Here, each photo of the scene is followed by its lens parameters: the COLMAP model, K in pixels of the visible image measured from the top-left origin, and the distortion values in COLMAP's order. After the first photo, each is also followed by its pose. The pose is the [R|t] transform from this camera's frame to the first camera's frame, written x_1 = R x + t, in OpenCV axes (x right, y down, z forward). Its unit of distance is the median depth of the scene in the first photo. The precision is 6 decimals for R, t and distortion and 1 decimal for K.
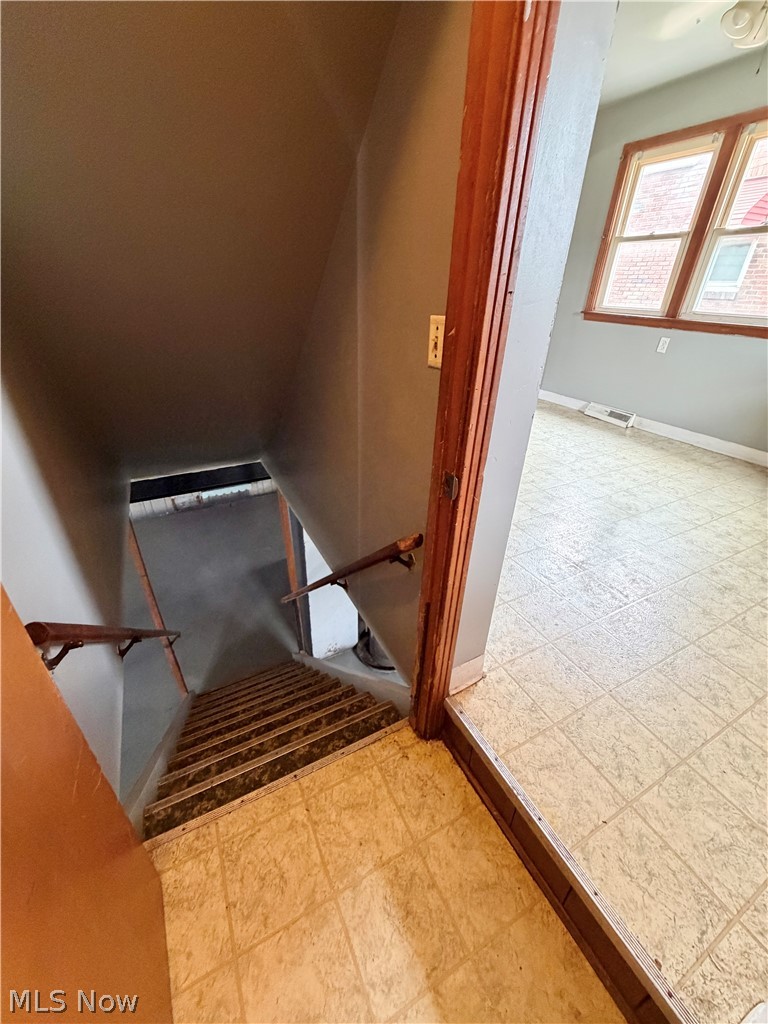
lens RADIAL K [[408.0, 0, 383.7], [0, 408.0, 507.8], [0, 0, 1]] dist [-0.001706, -0.000069]
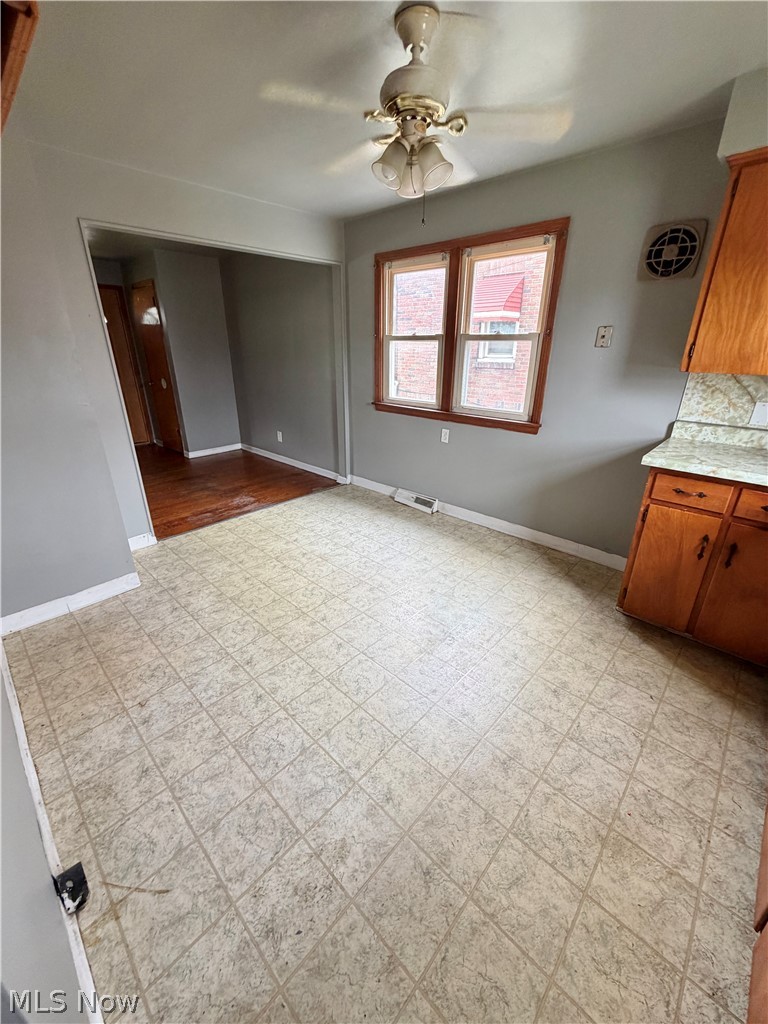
lens RADIAL K [[408.0, 0, 383.7], [0, 408.0, 507.8], [0, 0, 1]] dist [-0.001706, -0.000069]
pose [[0.945523, -0.140879, 0.293496, 0.212527], [0.174472, 0.980404, -0.091479, -0.154561], [-0.274857, 0.137702, 0.951573, 0.088596]]
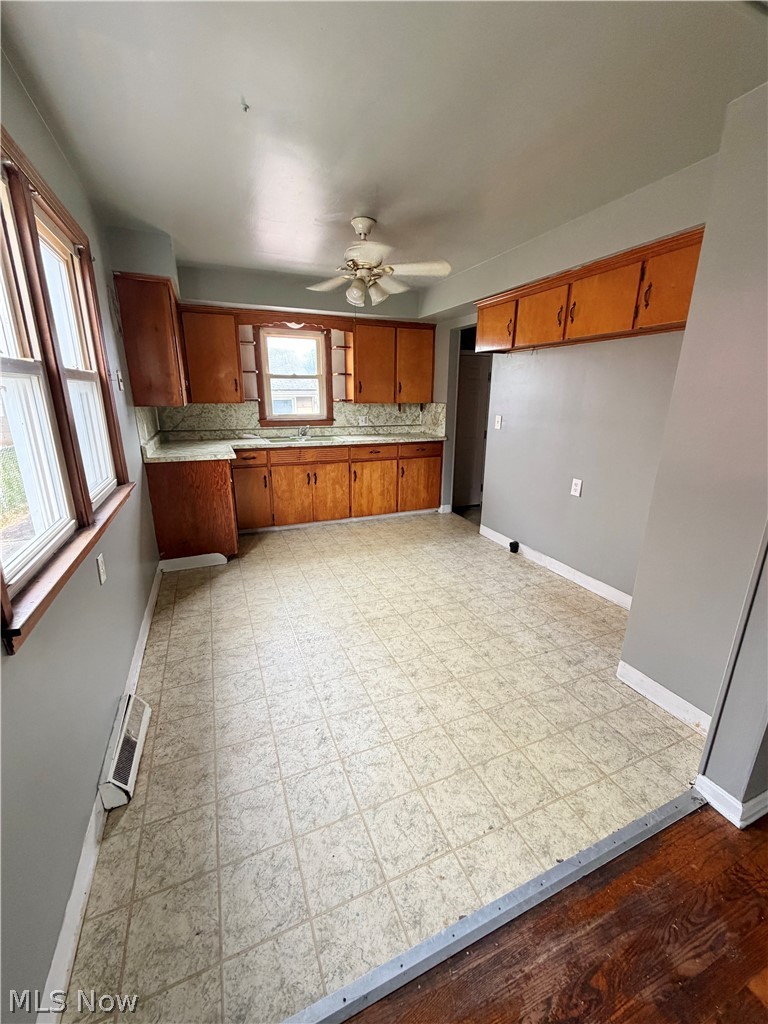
lens RADIAL K [[408.0, 0, 383.7], [0, 408.0, 507.8], [0, 0, 1]] dist [-0.001706, -0.000069]
pose [[-0.996354, -0.050712, 0.068604, 0.313079], [0.012008, 0.712775, 0.701290, -0.801854], [-0.084463, 0.699557, -0.709568, 1.279552]]
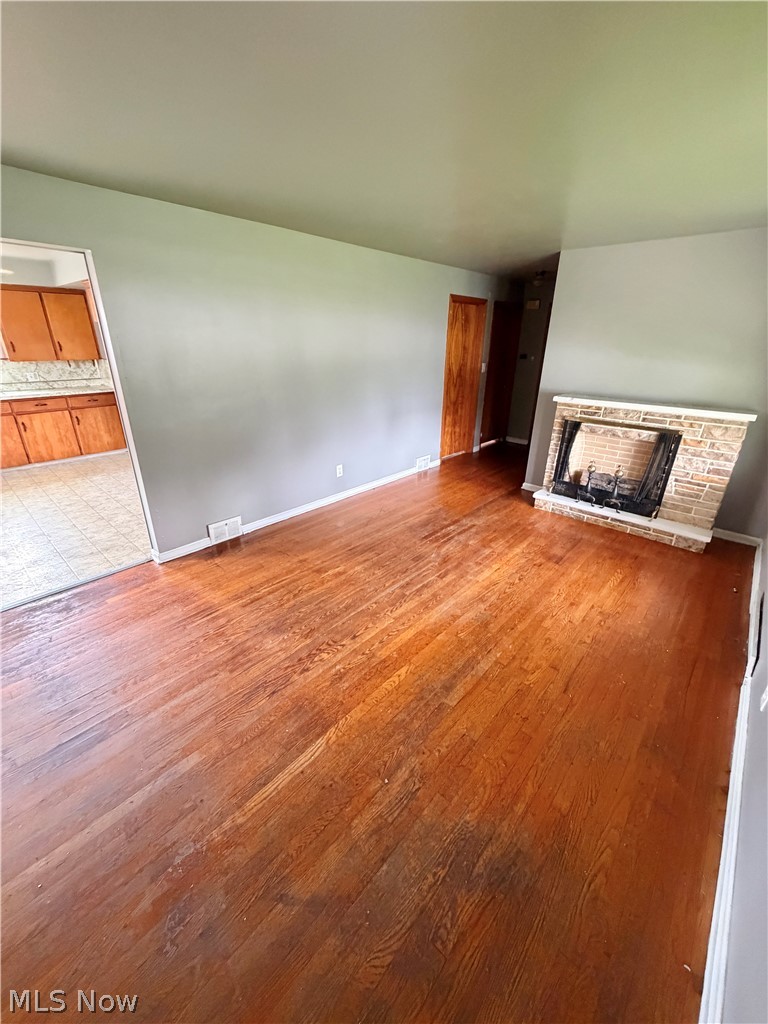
lens RADIAL K [[408.0, 0, 383.7], [0, 408.0, 507.8], [0, 0, 1]] dist [-0.001706, -0.000069]
pose [[-0.936562, 0.100686, -0.335728, -0.221417], [-0.199496, 0.634431, 0.746792, -1.169052], [0.288188, 0.766394, -0.574098, 1.778434]]
